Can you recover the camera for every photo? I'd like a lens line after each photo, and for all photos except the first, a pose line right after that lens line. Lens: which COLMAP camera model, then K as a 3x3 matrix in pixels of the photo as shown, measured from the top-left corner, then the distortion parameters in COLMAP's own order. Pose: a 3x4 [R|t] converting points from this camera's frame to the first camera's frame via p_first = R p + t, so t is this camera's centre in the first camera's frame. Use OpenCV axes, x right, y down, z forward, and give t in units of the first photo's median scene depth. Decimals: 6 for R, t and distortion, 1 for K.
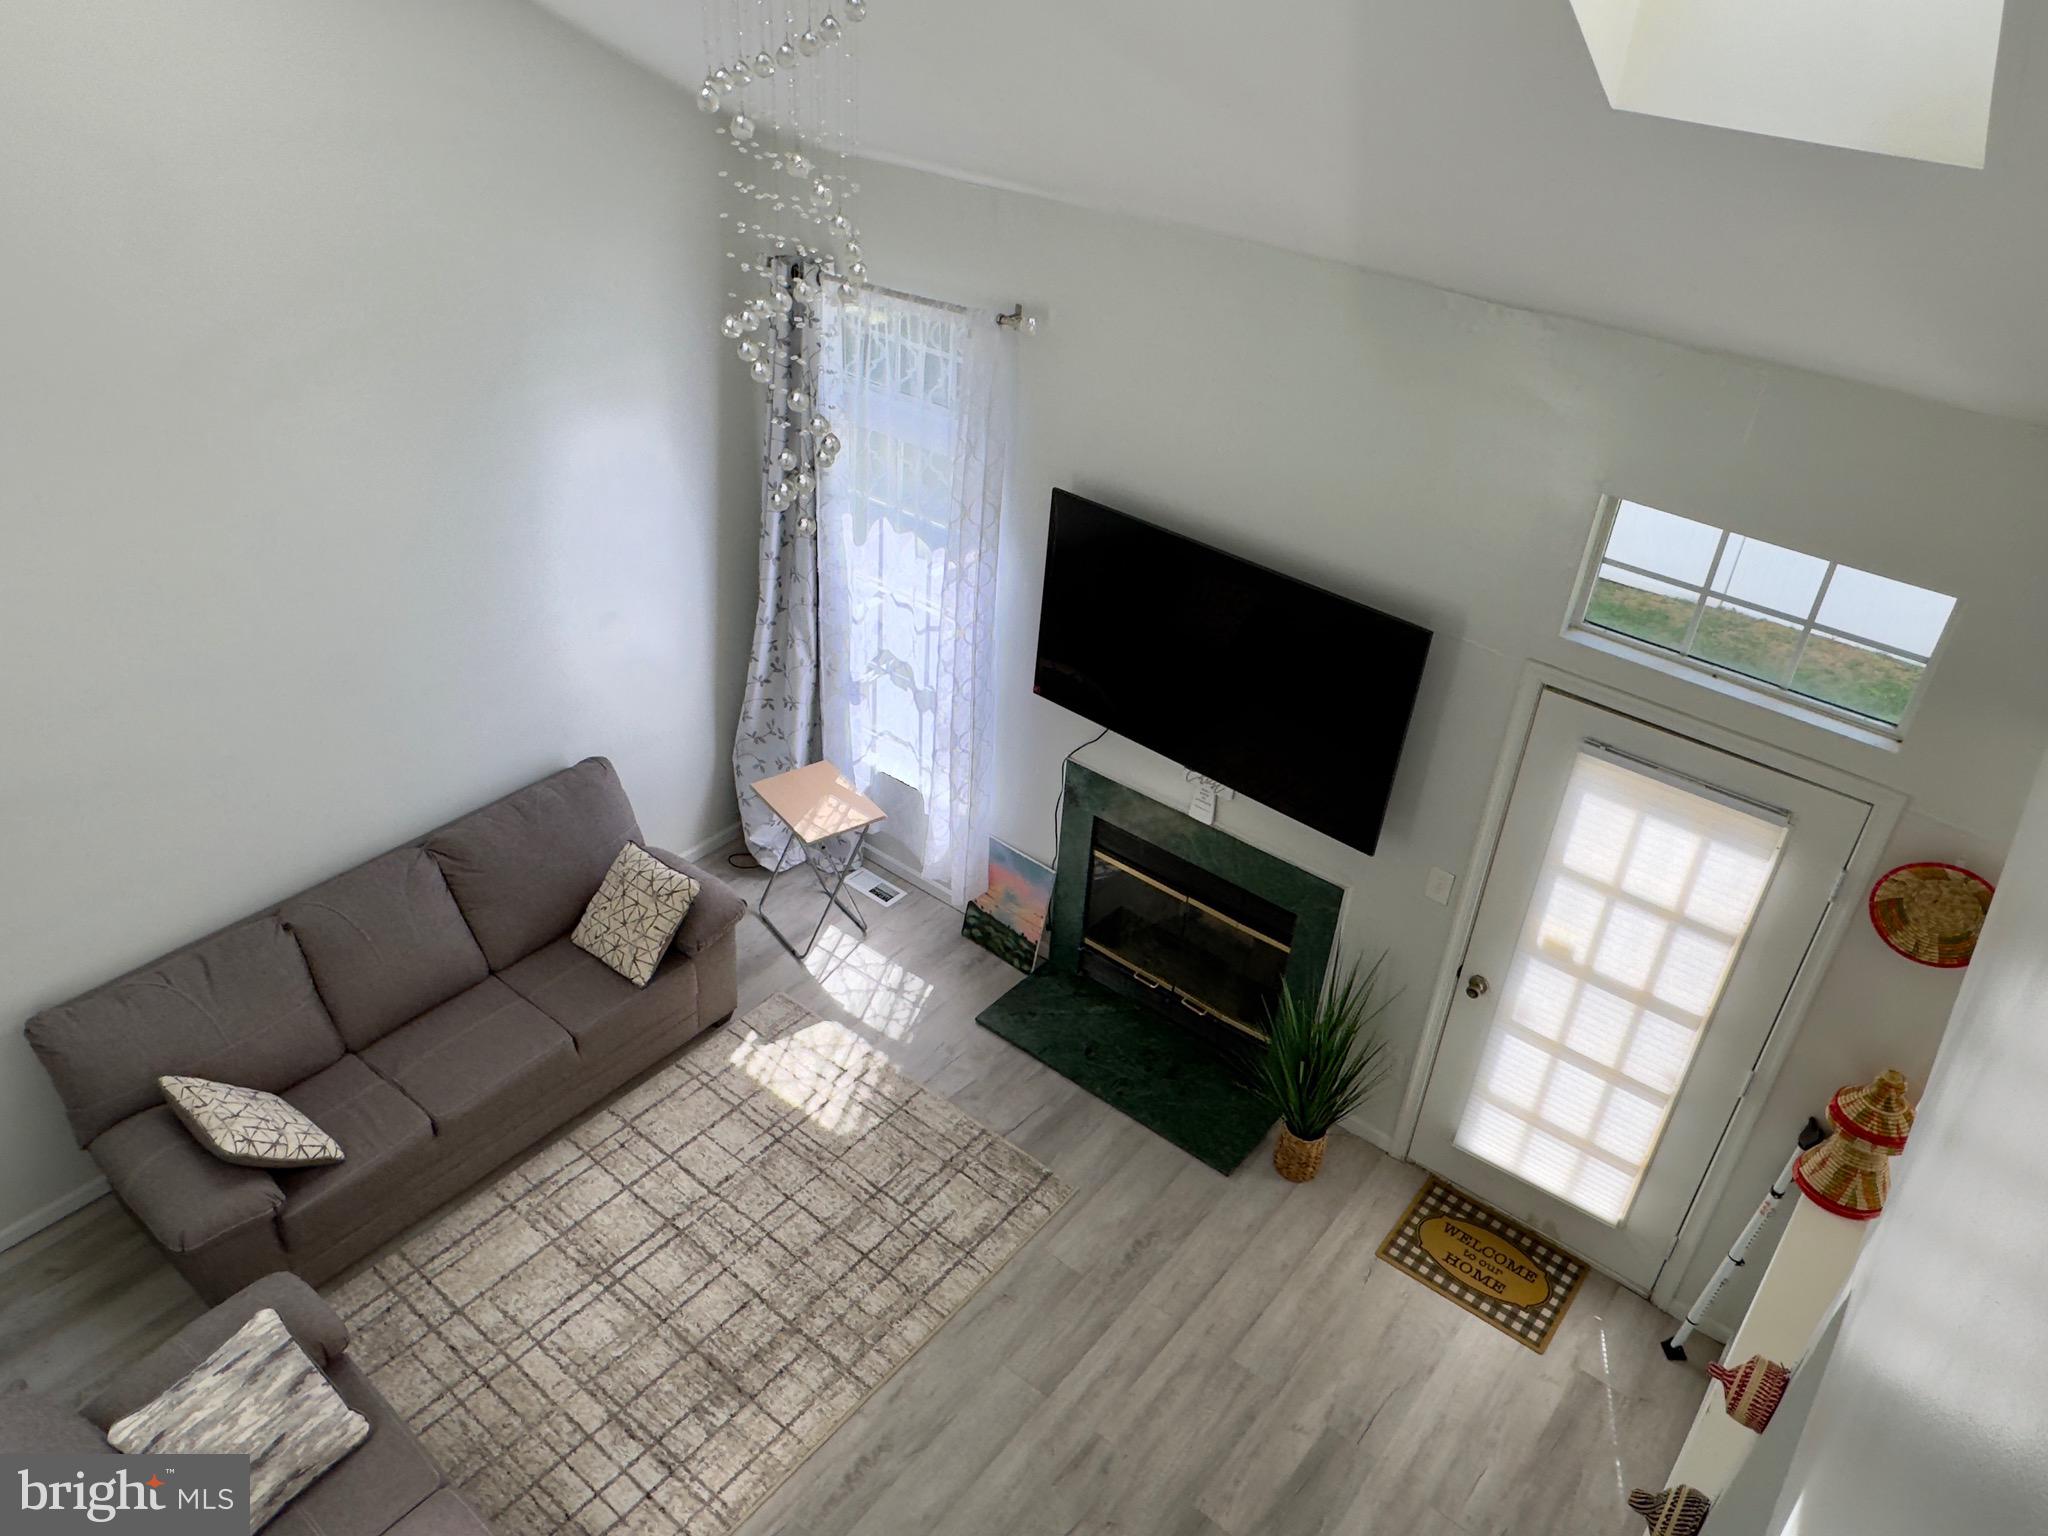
lens RADIAL K [[1434.0, 0, 1017.5], [0, 1434.0, 766.3], [0, 0, 1]] dist [-0.000666, -0.002154]
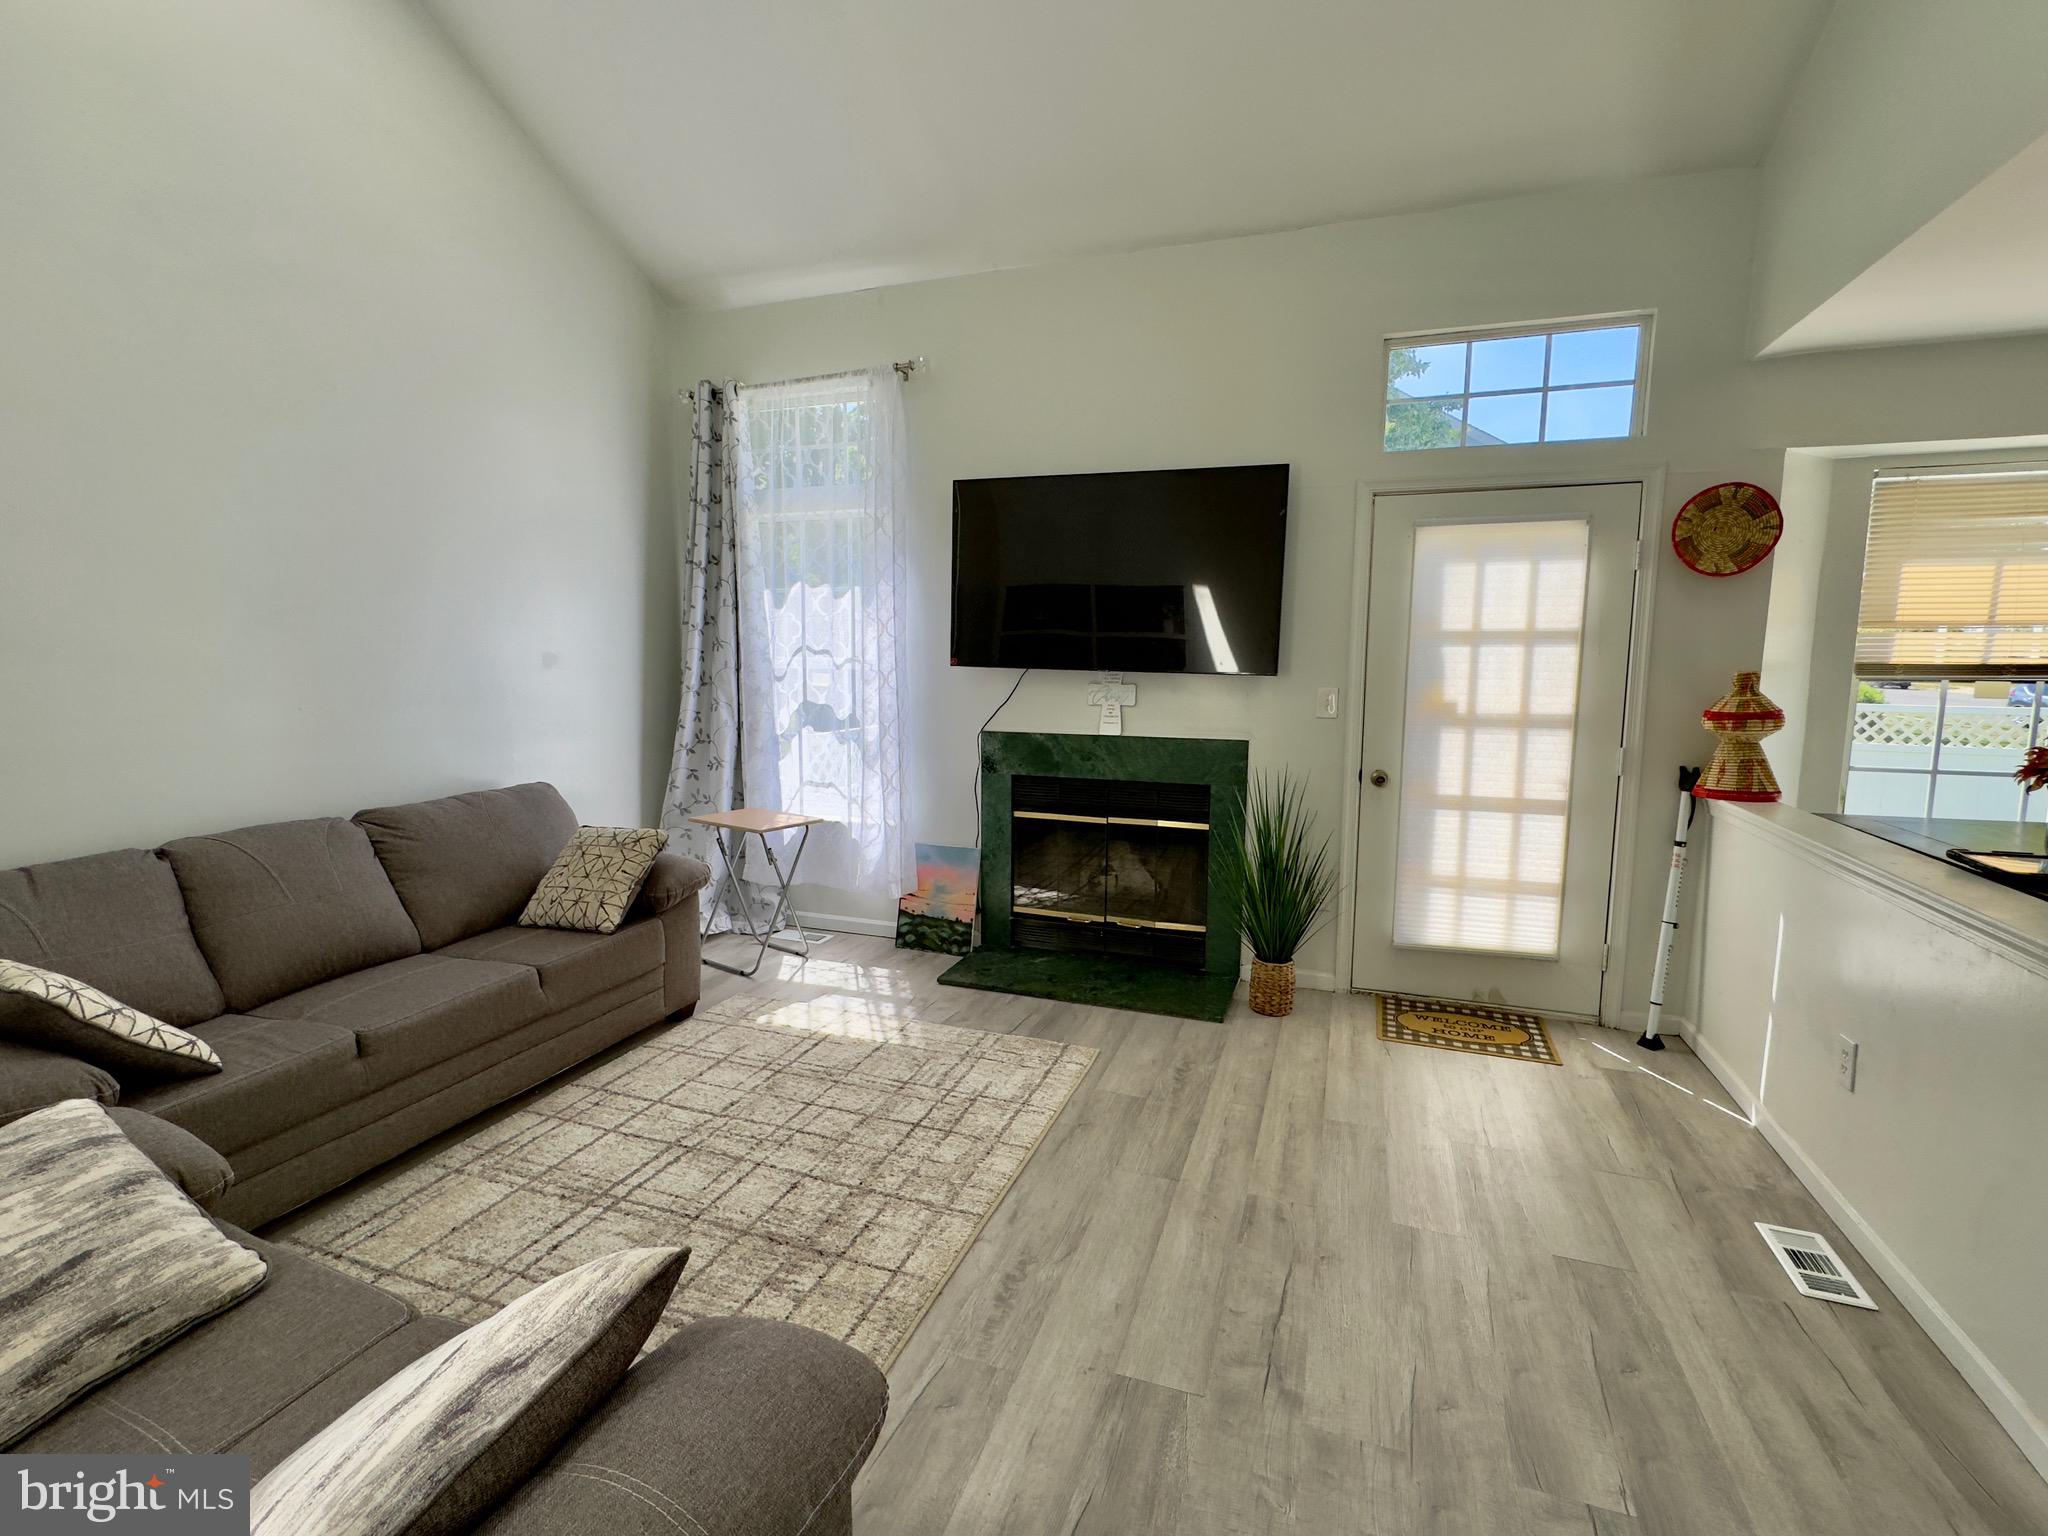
lens RADIAL K [[926.3, 0, 1027.0], [0, 926.3, 767.3], [0, 0, 1]] dist [-0.002698, 0.000679]
pose [[0.944469, -0.089256, 0.316246, -0.200891], [0.215857, 0.894153, -0.392297, 0.379587], [-0.247758, 0.438776, 0.863766, 0.391607]]
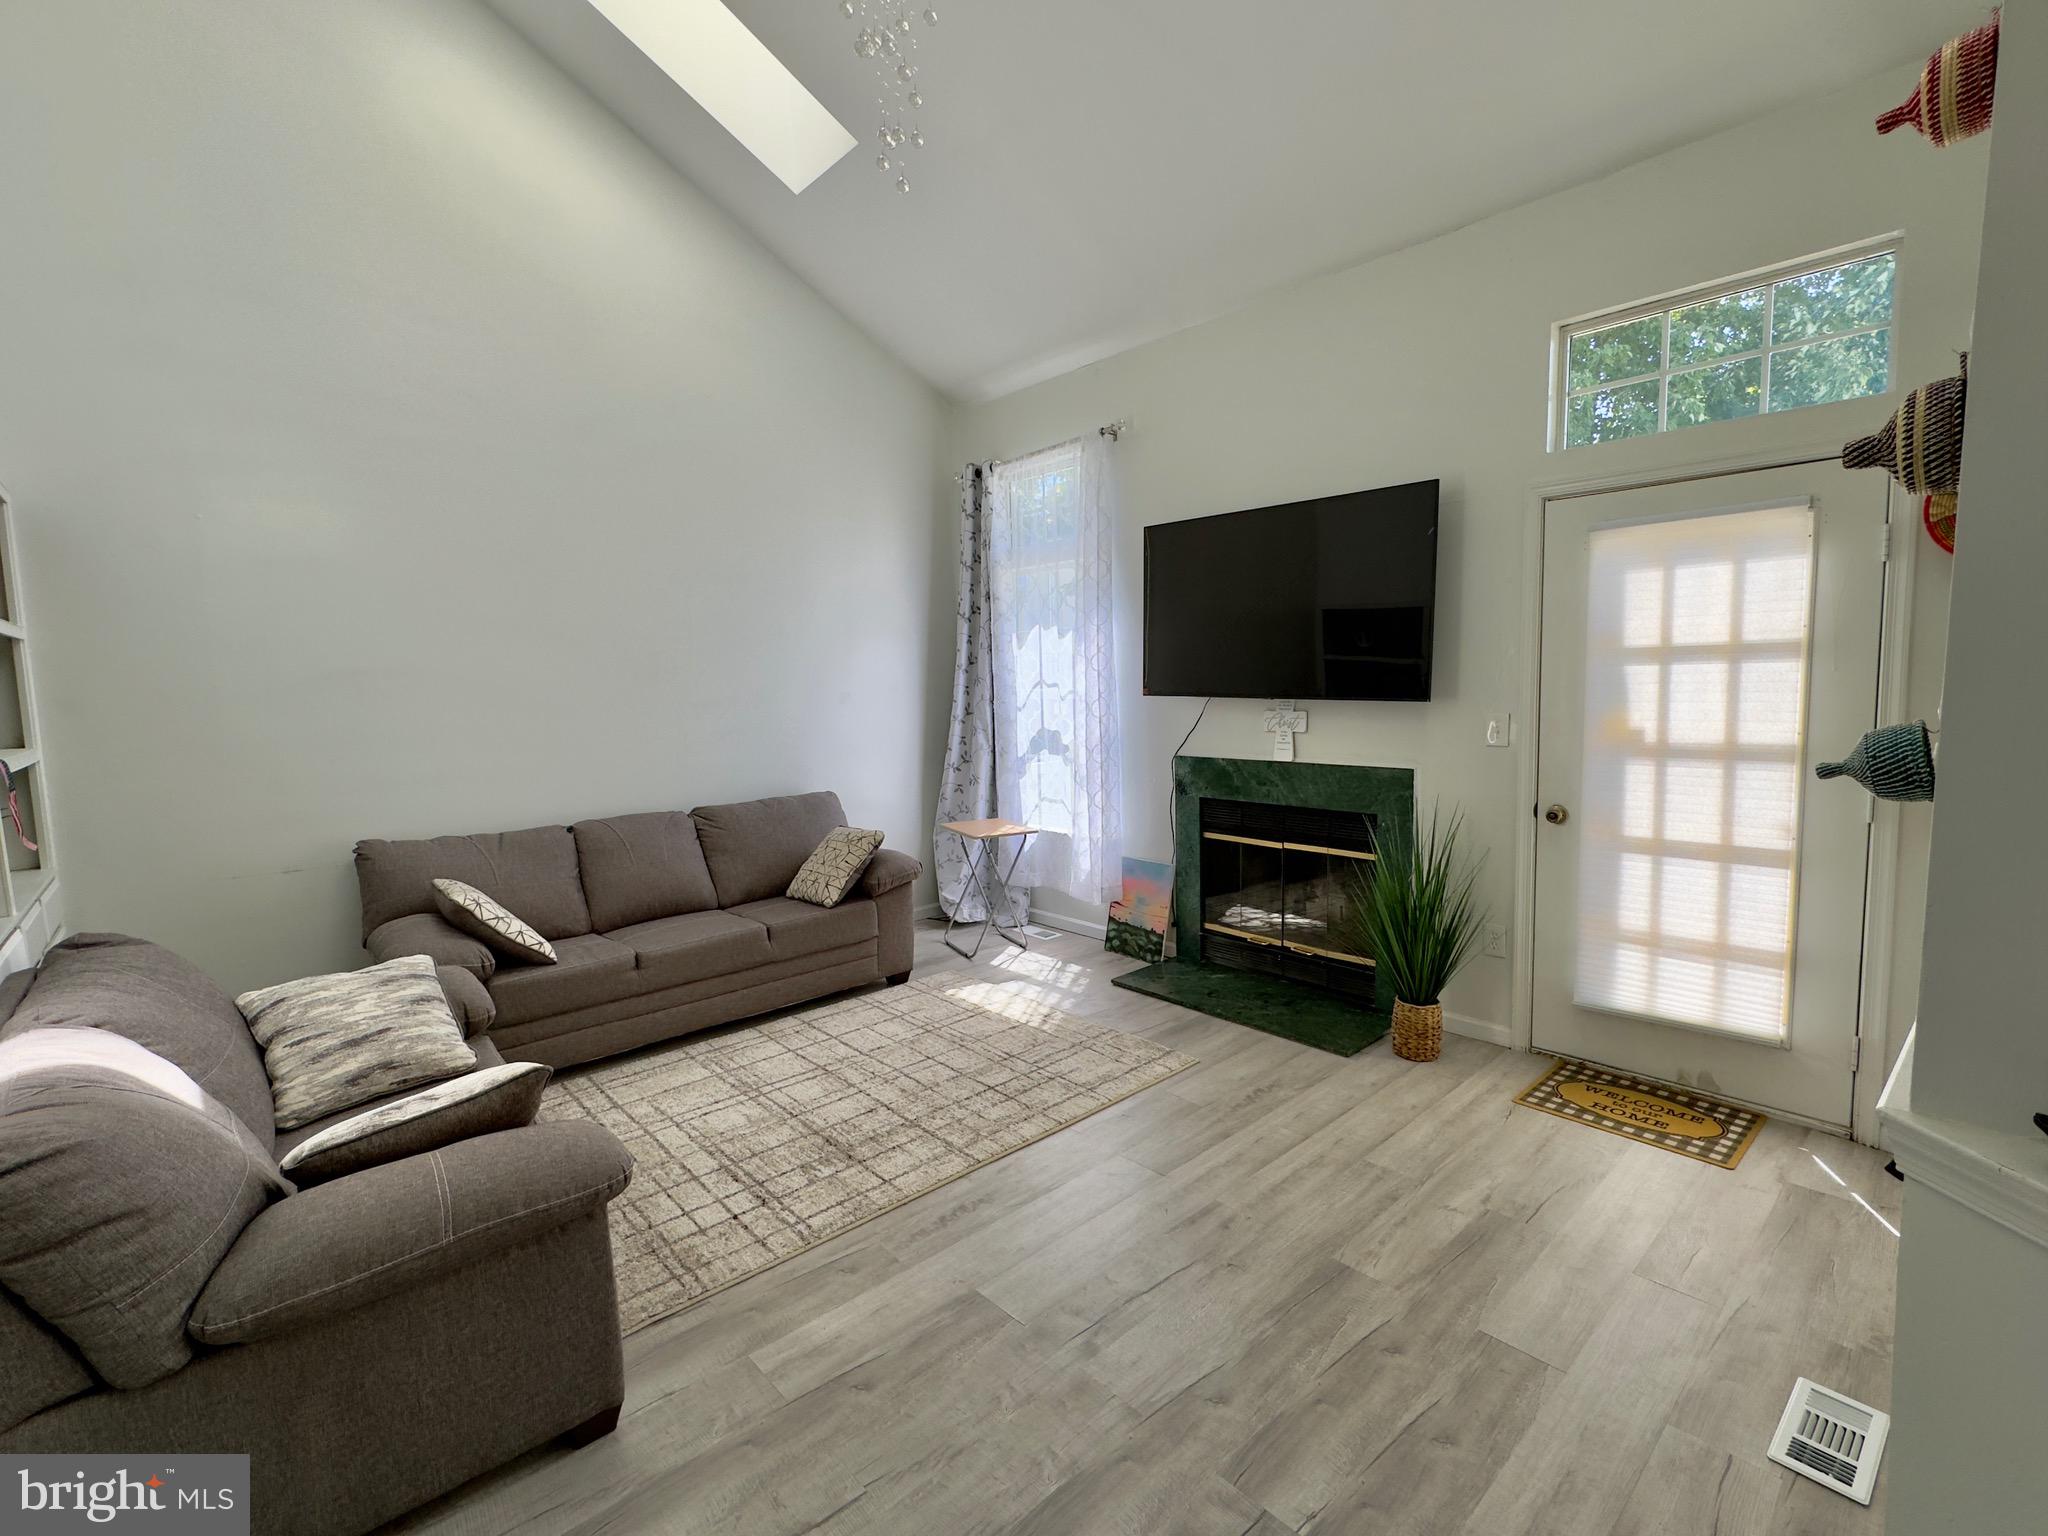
lens RADIAL K [[926.3, 0, 1027.0], [0, 926.3, 767.3], [0, 0, 1]] dist [-0.002698, 0.000679]
pose [[0.984008, -0.066143, -0.165390, 0.046842], [-0.017314, 0.888588, -0.458380, 0.439483], [0.177283, 0.453913, 0.873232, 0.302960]]
